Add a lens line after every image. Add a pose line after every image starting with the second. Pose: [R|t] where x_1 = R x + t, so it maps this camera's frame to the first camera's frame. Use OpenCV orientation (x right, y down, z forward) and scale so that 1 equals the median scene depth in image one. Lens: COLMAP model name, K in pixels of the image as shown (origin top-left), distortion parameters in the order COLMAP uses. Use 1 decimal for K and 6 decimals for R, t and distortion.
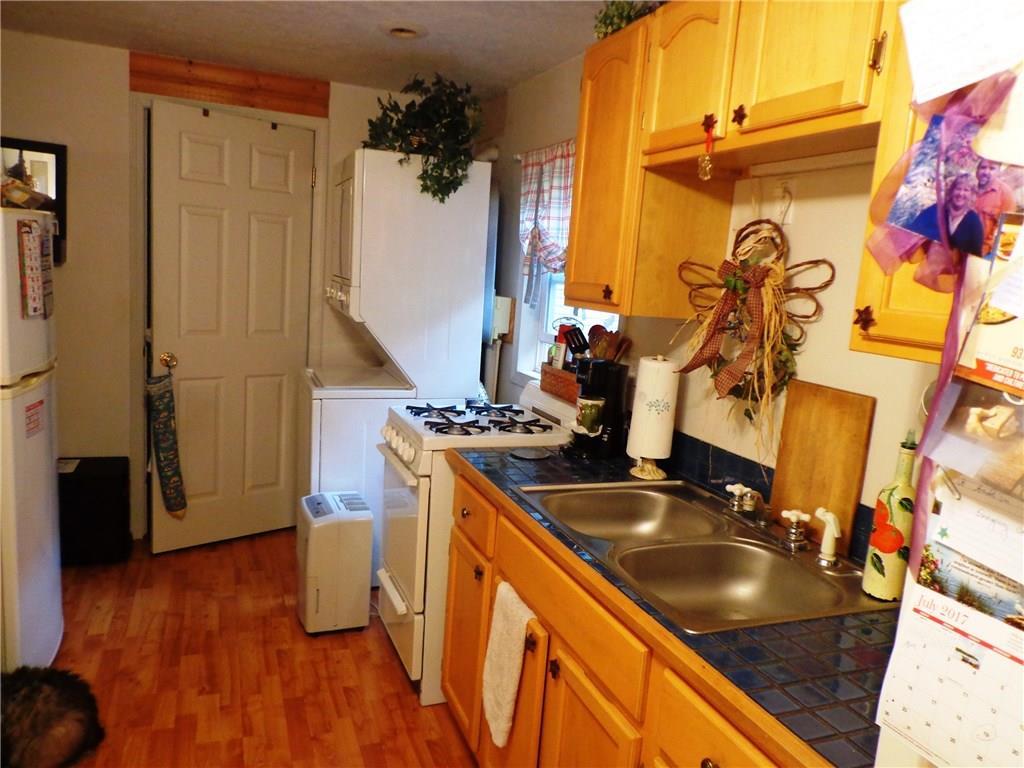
lens RADIAL K [[753.6, 0, 512.0], [0, 753.6, 384.0], [0, 0, 1]] dist [-0.002514, 0.007660]
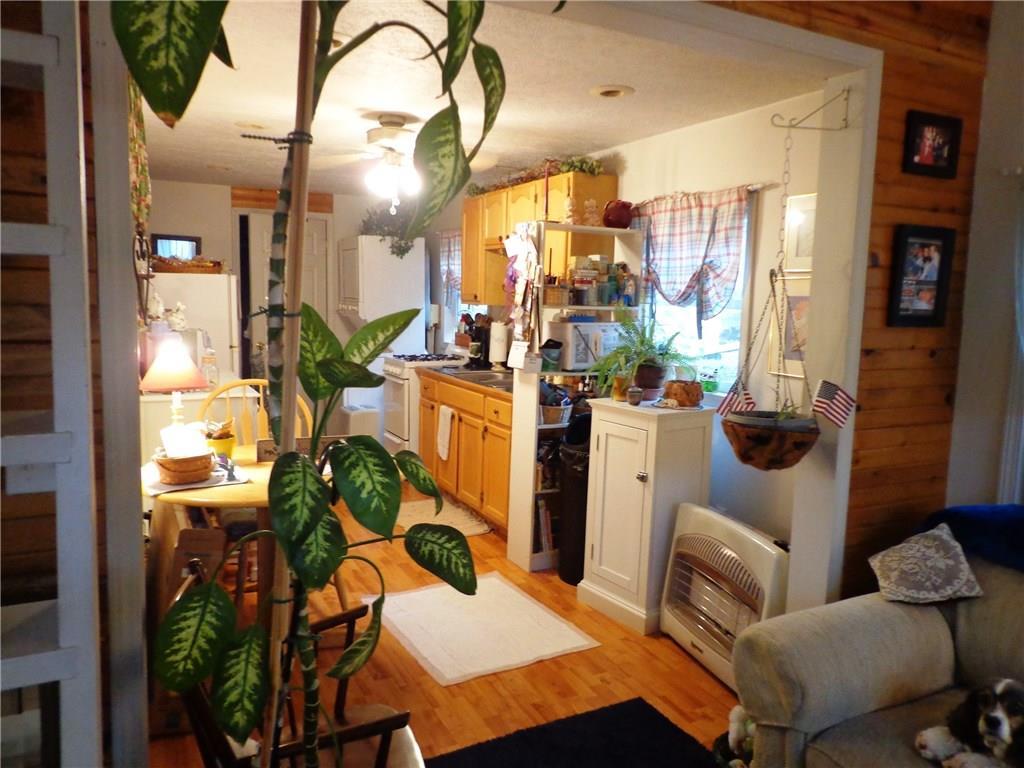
lens RADIAL K [[753.6, 0, 512.0], [0, 753.6, 384.0], [0, 0, 1]] dist [-0.002514, 0.007660]
pose [[0.993939, -0.061004, 0.091453, -0.003933], [0.063253, 0.997757, -0.021893, 0.180176], [-0.089912, 0.027545, 0.995569, -1.178257]]
